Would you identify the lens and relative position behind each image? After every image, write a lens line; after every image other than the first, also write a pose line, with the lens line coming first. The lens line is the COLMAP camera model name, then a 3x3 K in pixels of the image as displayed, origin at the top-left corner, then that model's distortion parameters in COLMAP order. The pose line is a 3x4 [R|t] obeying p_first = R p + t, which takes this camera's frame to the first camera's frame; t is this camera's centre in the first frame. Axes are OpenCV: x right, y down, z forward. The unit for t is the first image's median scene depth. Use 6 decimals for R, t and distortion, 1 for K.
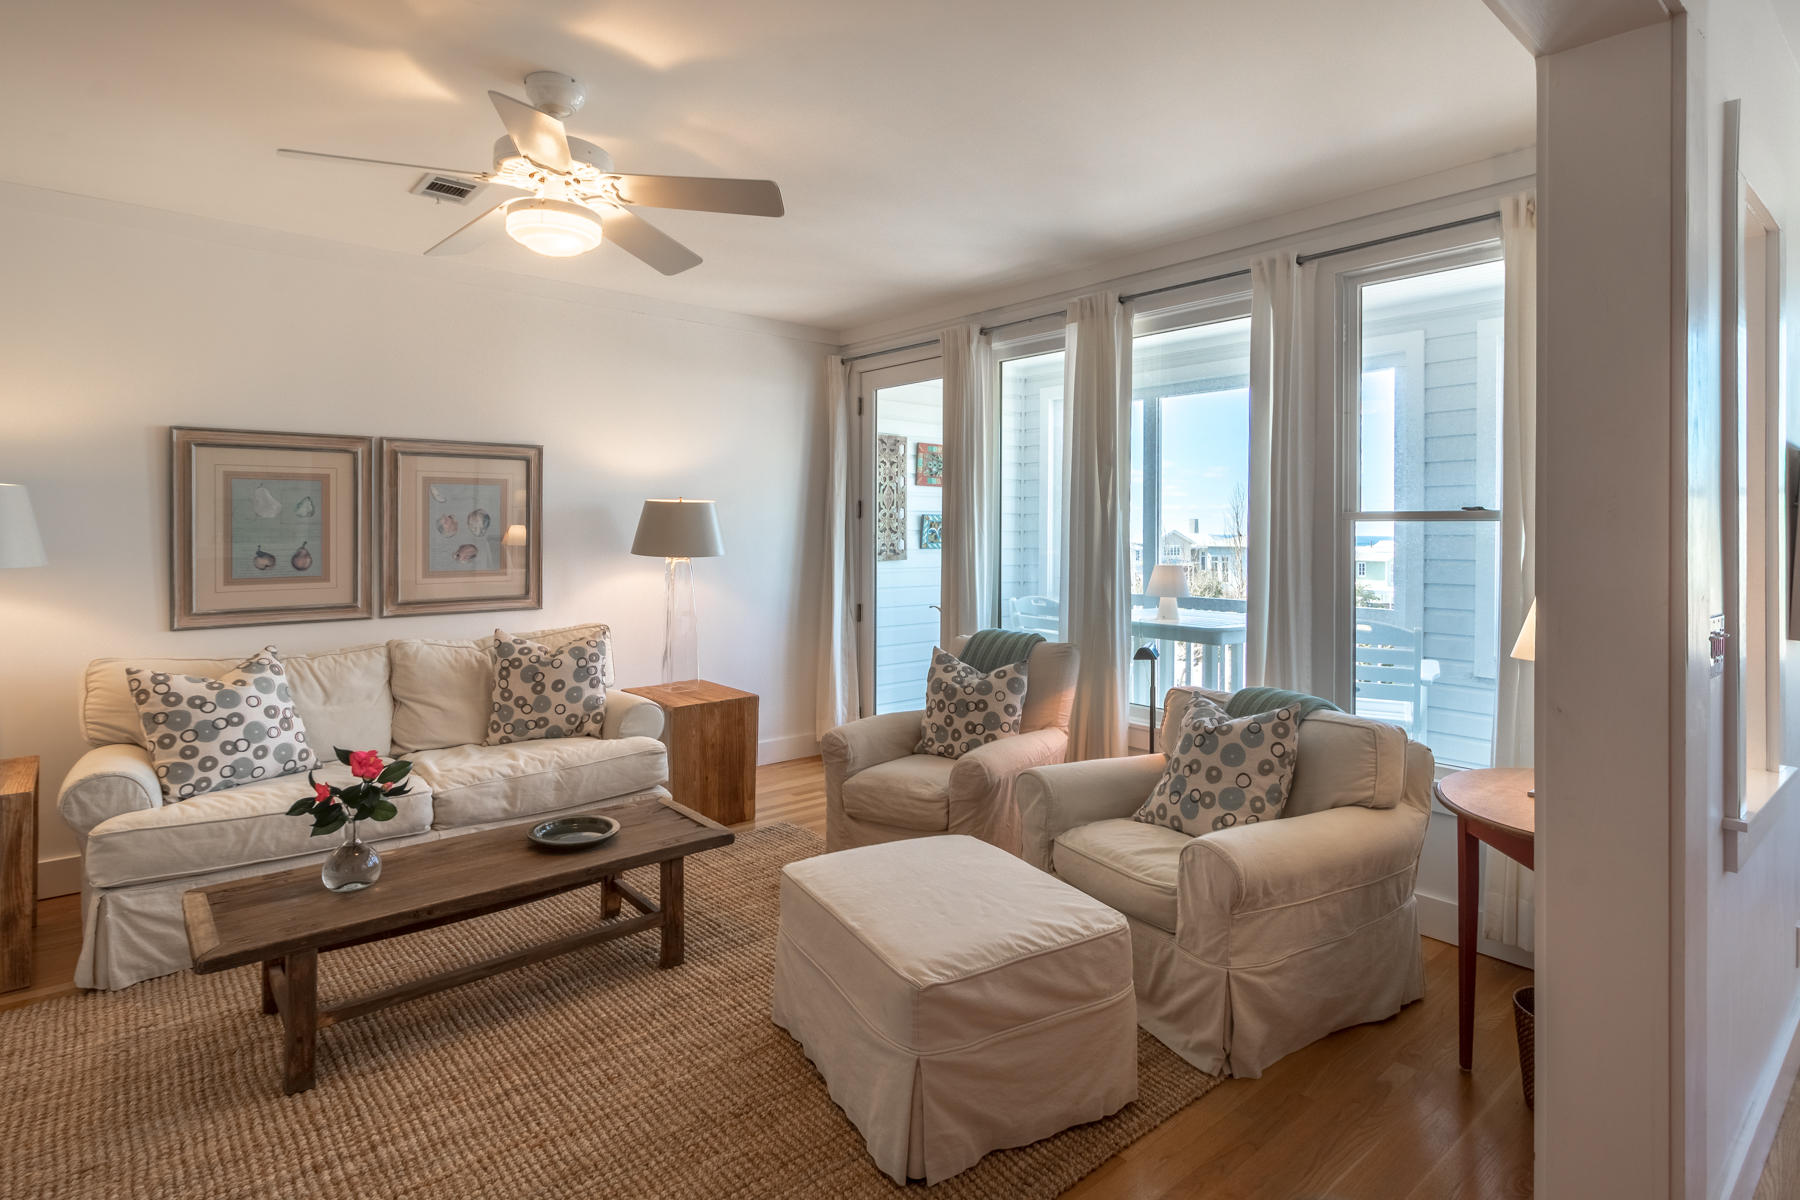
lens RADIAL K [[938.7, 0, 900.0], [0, 938.7, 600.0], [0, 0, 1]] dist [0.003003, 0.000040]
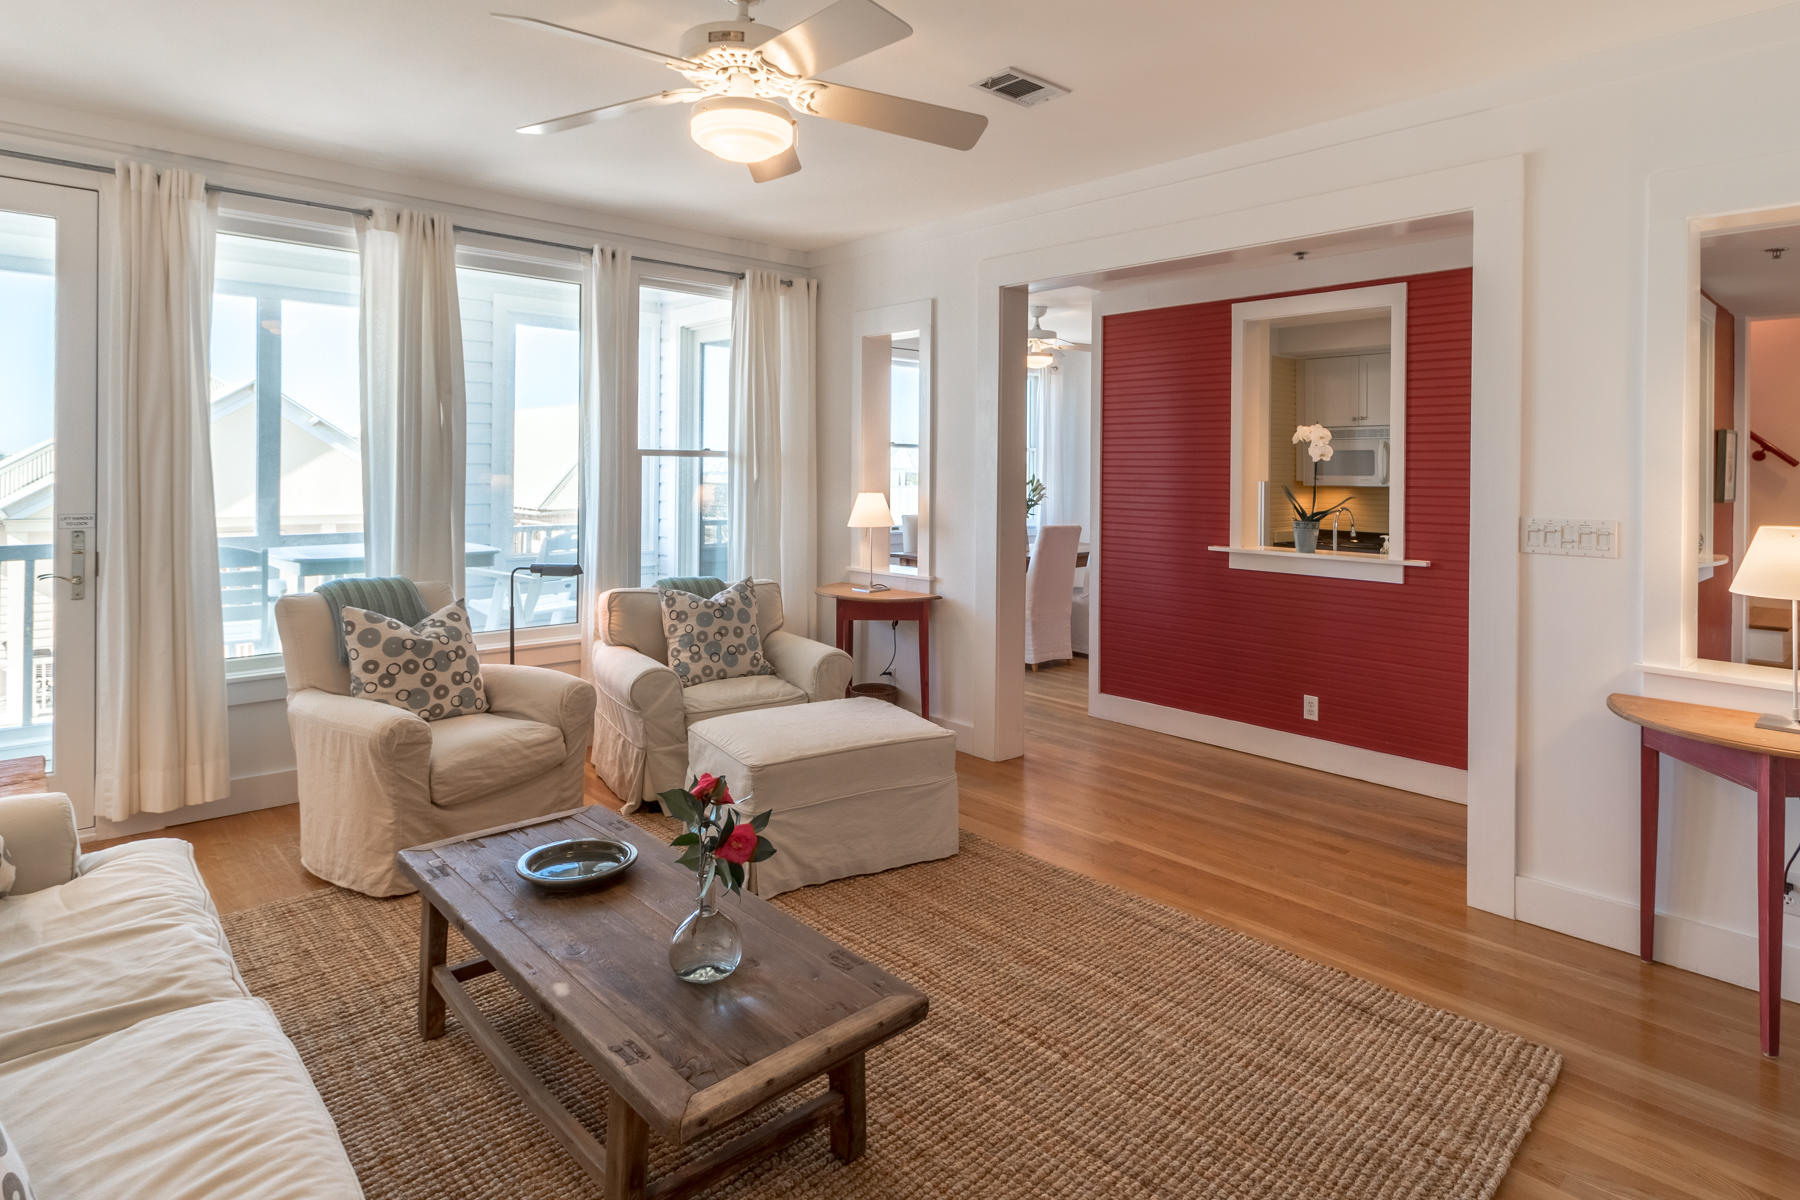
lens RADIAL K [[938.7, 0, 900.0], [0, 938.7, 600.0], [0, 0, 1]] dist [0.003003, 0.000040]
pose [[-0.039595, -0.141814, 0.989101, -0.584636], [0.065737, 0.987363, 0.144196, -0.030008], [-0.997051, 0.070730, -0.029772, 0.414517]]
